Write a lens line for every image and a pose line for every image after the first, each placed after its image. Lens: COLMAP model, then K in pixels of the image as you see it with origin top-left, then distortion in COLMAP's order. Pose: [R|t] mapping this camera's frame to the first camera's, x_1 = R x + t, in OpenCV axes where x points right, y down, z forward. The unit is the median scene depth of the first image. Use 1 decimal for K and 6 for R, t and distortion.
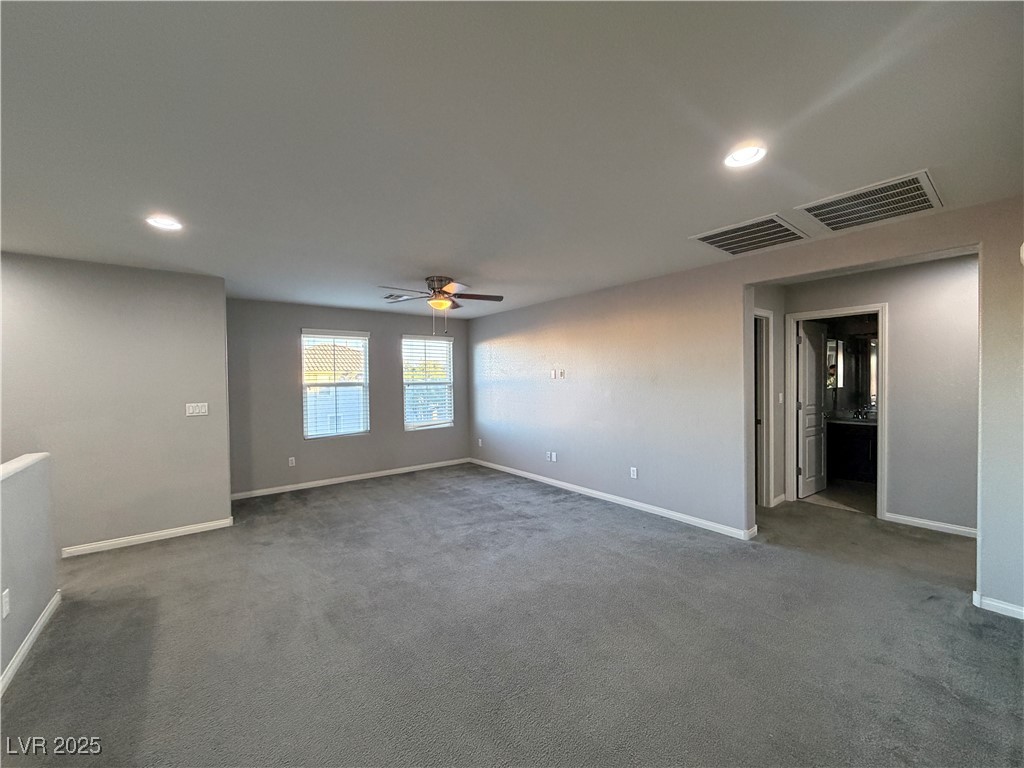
lens RADIAL K [[407.8, 0, 508.6], [0, 407.8, 386.1], [0, 0, 1]] dist [0.000120, -0.000074]
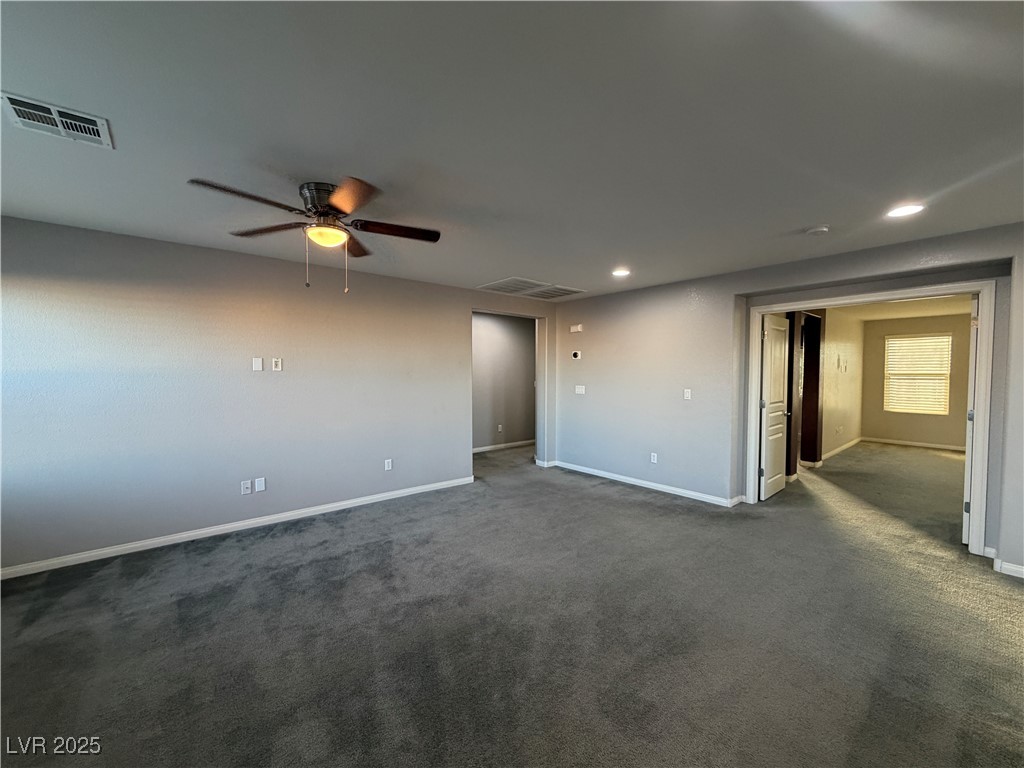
lens RADIAL K [[407.8, 0, 508.6], [0, 407.8, 386.1], [0, 0, 1]] dist [0.000120, -0.000074]
pose [[-0.033092, -0.021299, 0.999225, -0.667480], [0.018970, 0.999579, 0.021935, 0.001608], [-0.999272, 0.019682, -0.032674, 0.688432]]
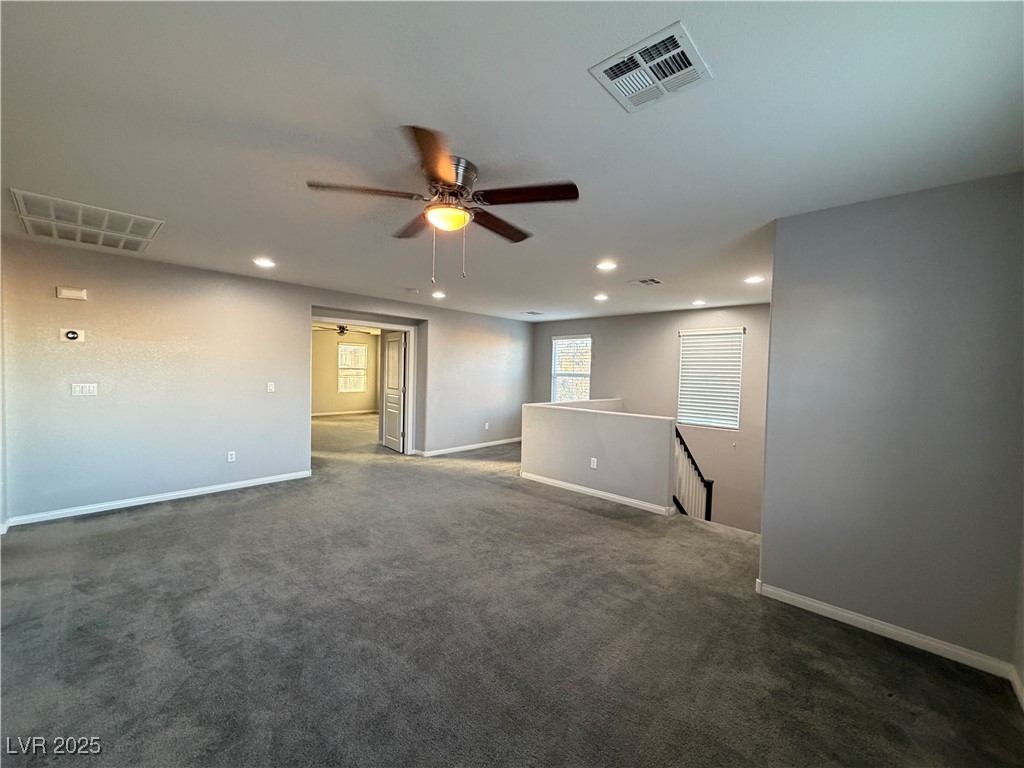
lens RADIAL K [[407.8, 0, 508.6], [0, 407.8, 386.1], [0, 0, 1]] dist [0.000120, -0.000074]
pose [[-0.987996, -0.004544, -0.154412, -0.142675], [-0.013369, 0.998332, 0.056157, -0.019090], [0.153900, 0.057547, -0.986409, 1.357896]]
